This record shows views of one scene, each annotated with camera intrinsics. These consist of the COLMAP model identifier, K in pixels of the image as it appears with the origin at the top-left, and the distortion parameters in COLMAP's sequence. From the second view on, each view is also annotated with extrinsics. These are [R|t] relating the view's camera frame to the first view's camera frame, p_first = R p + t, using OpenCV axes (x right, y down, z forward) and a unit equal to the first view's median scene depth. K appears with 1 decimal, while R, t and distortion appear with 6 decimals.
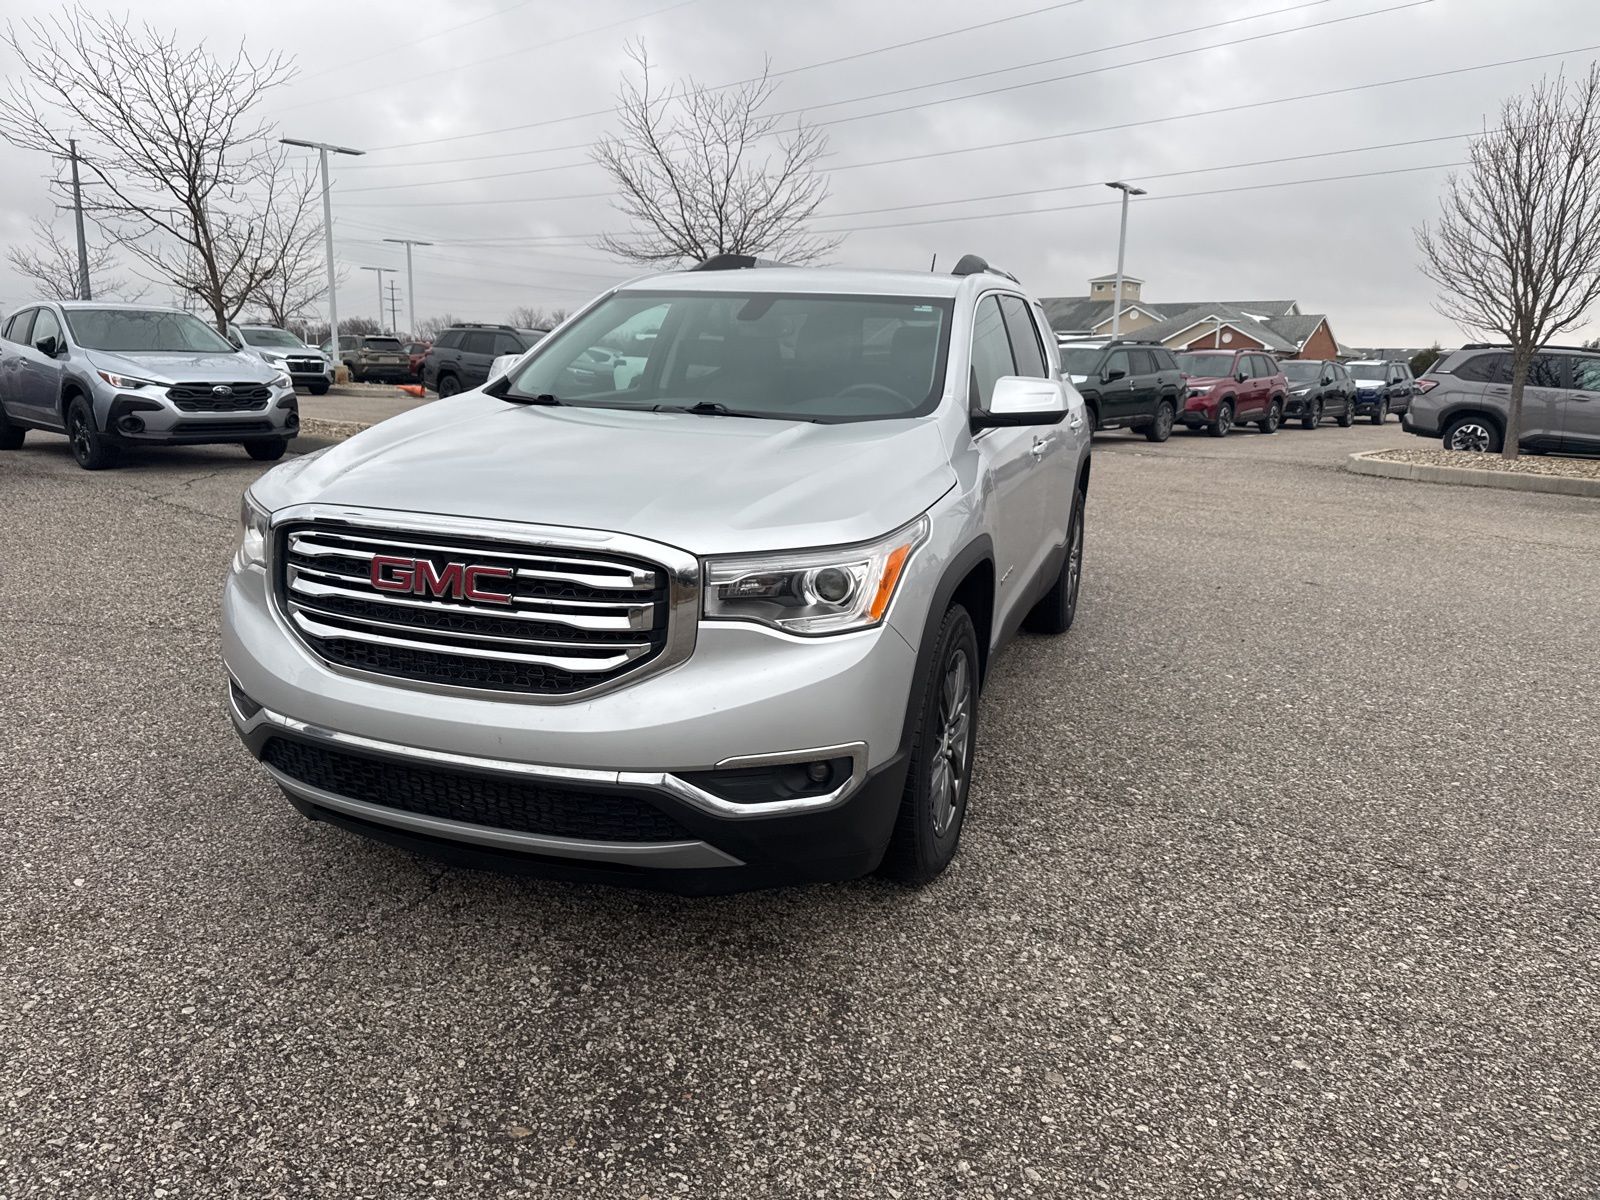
lens RADIAL K [[1119.1, 0, 803.9], [0, 1119.1, 583.9], [0, 0, 1]] dist [0.028187, -0.036494]
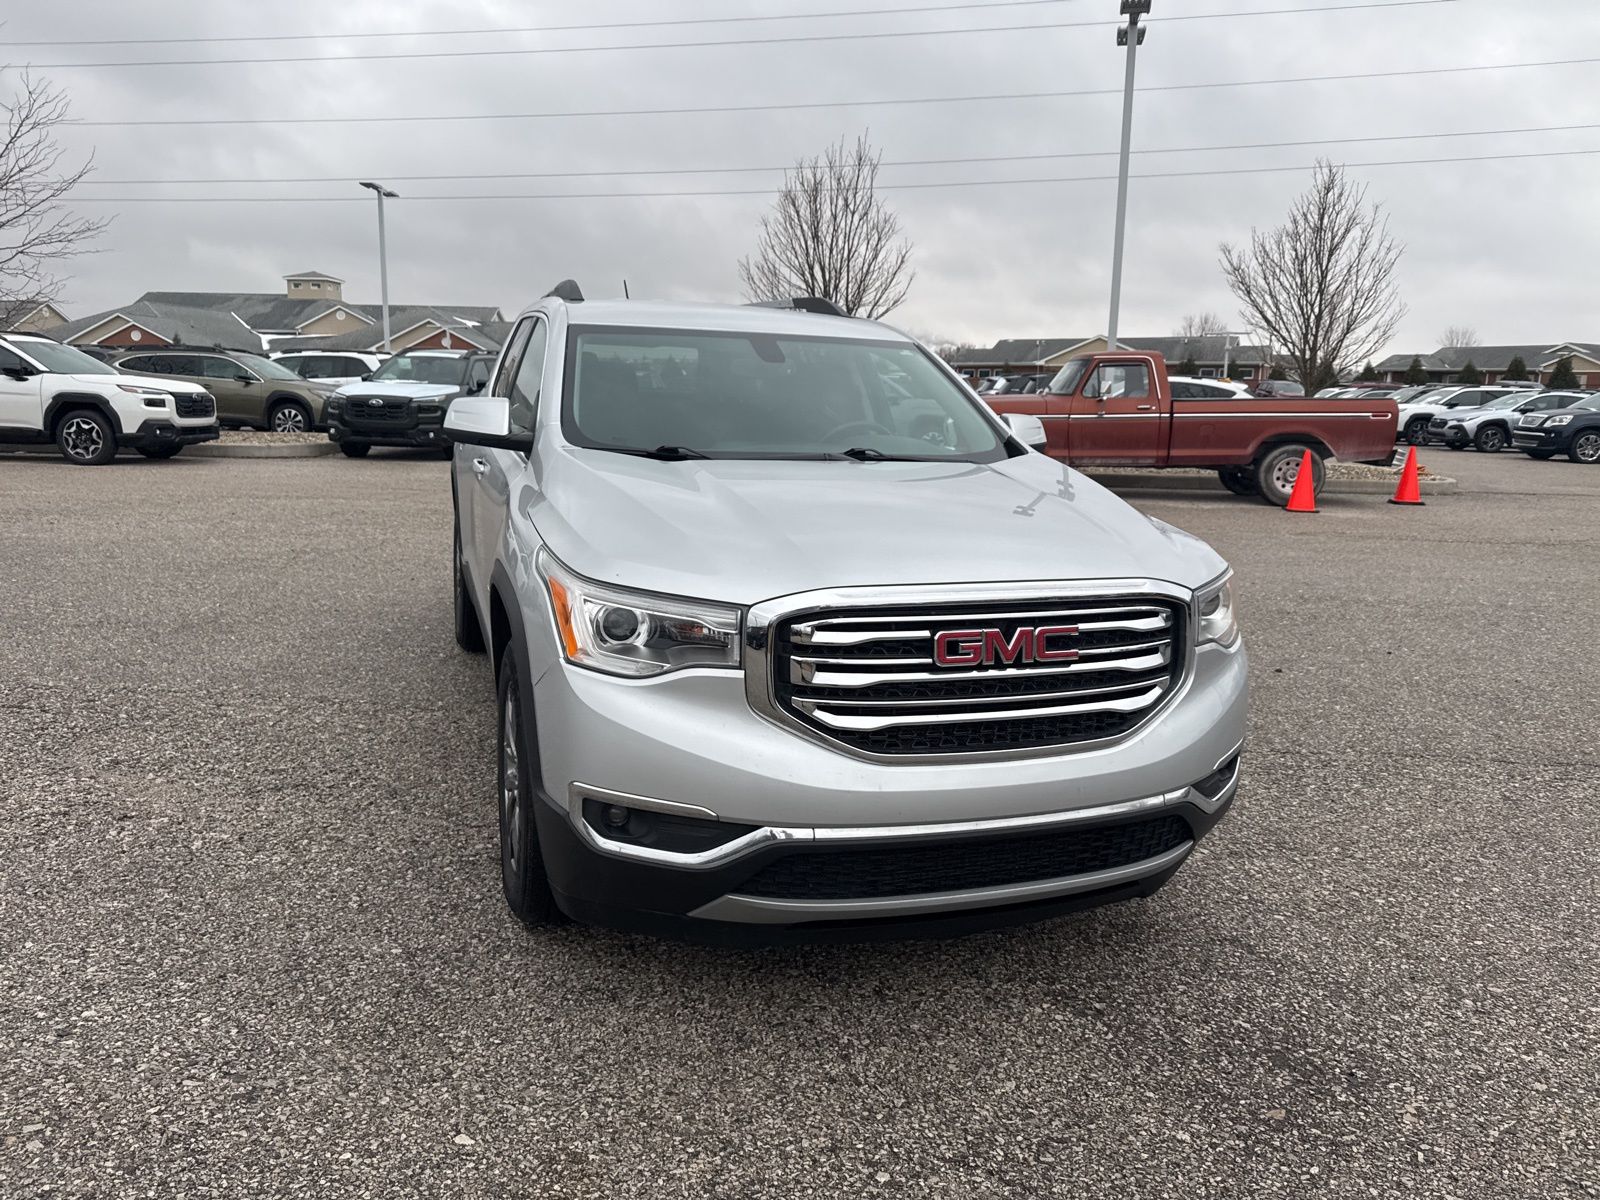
lens RADIAL K [[1119.8, 0, 808.3], [0, 1119.8, 587.6], [0, 0, 1]] dist [0.023072, -0.027020]
pose [[0.779332, -0.119255, 0.615159, -0.661783], [0.118470, 0.992059, 0.042234, -0.073506], [-0.615310, 0.039964, 0.787271, 0.202072]]
